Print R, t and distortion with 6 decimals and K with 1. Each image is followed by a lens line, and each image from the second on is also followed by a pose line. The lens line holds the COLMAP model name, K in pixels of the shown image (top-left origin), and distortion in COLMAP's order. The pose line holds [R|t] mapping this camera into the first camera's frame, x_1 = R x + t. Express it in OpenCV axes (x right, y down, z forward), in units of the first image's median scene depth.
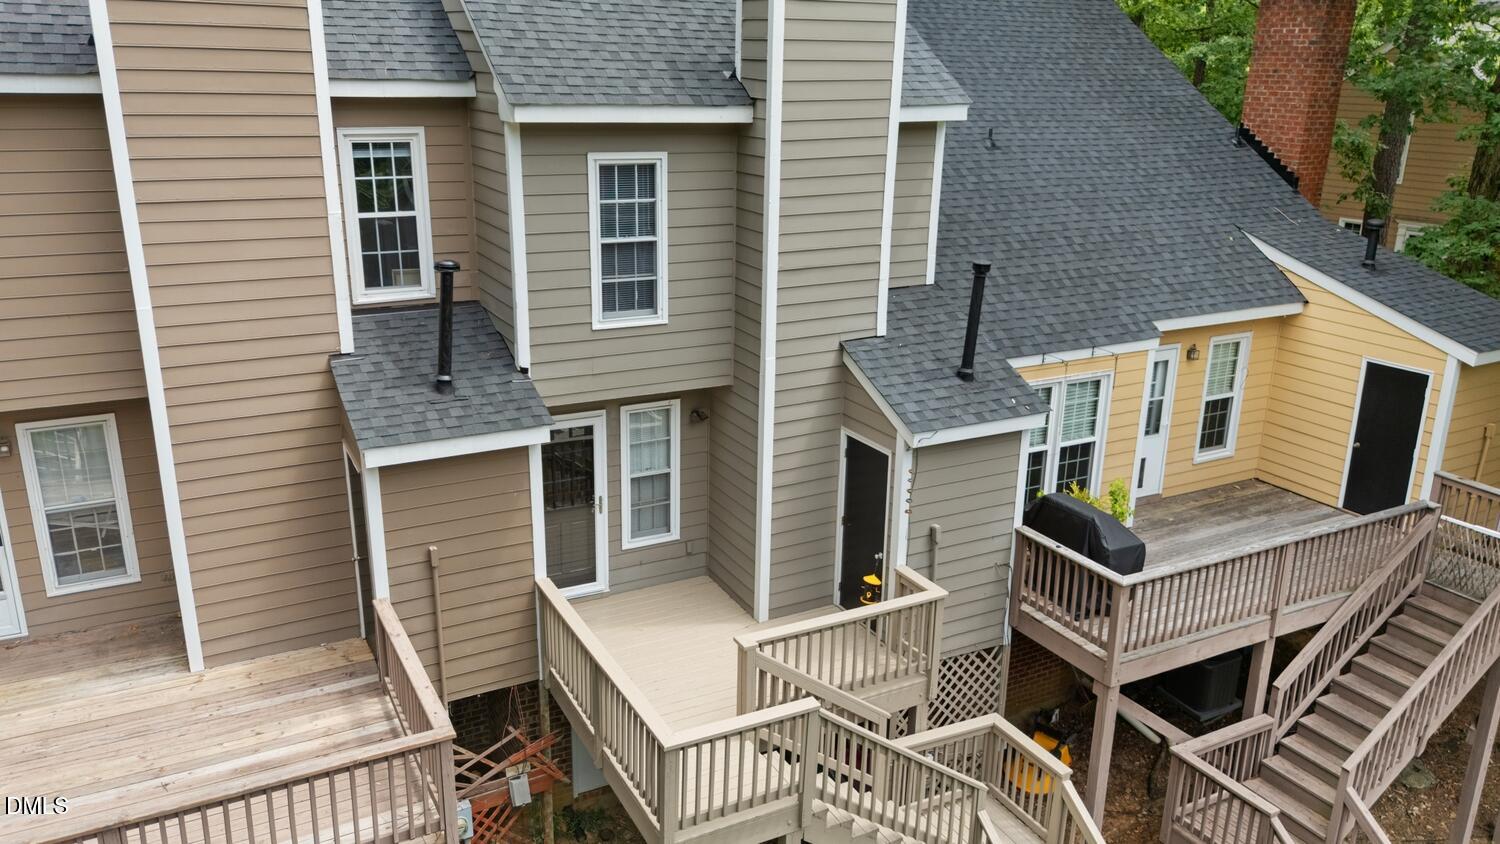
lens RADIAL K [[1140.5, 0, 748.3], [0, 1140.5, 412.7], [0, 0, 1]] dist [0.038878, -0.035490]
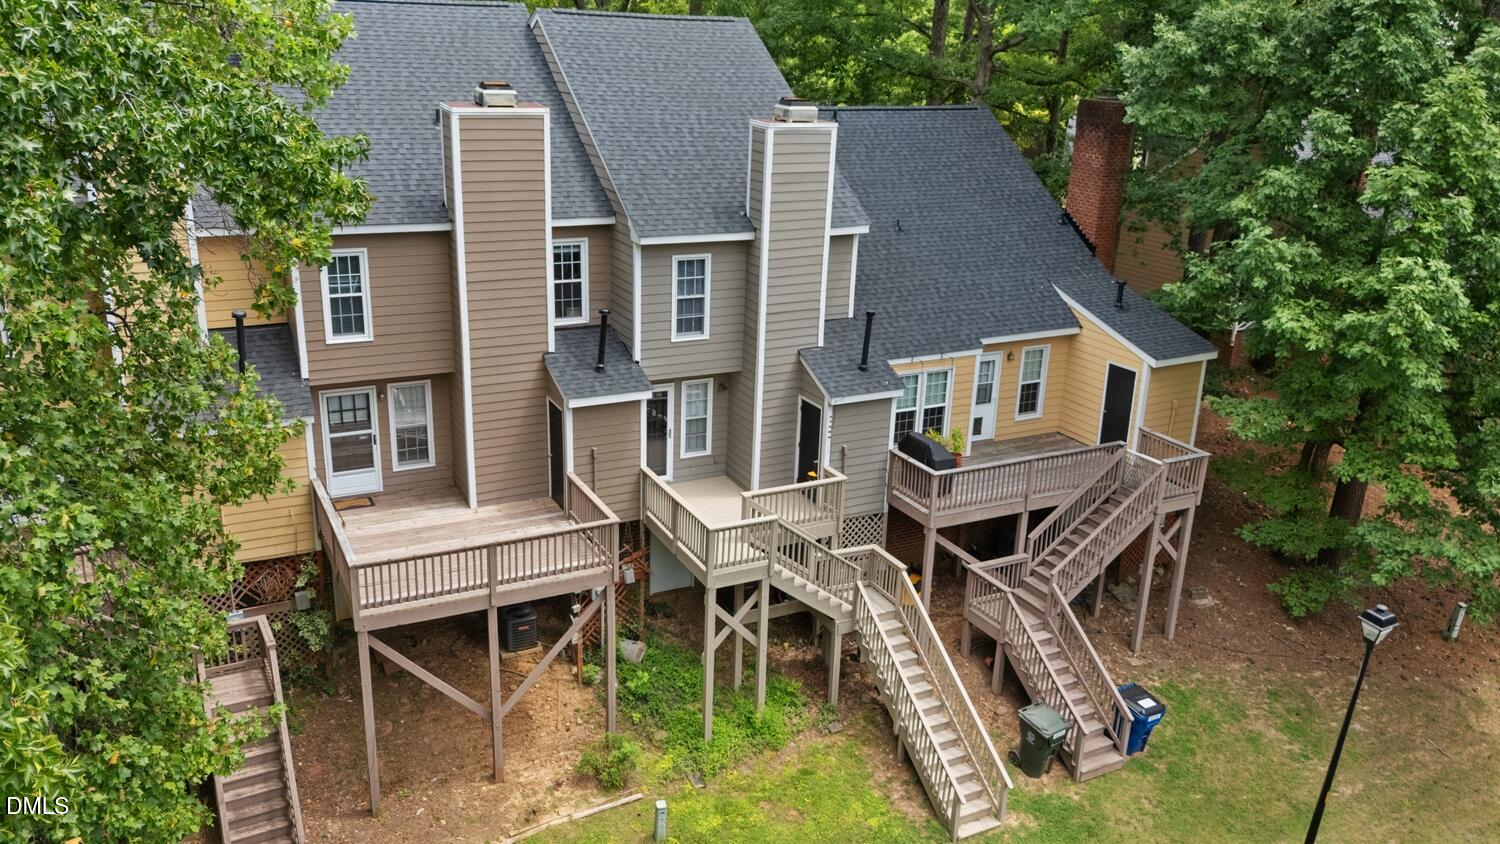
lens RADIAL K [[1140.5, 0, 726.5], [0, 1140.5, 435.3], [0, 0, 1]] dist [0.038878, -0.035490]
pose [[0.999507, 0.020273, -0.023962, 0.008948], [-0.019297, 0.999003, 0.040257, 0.006865], [0.024754, -0.039775, 0.998902, -0.933371]]
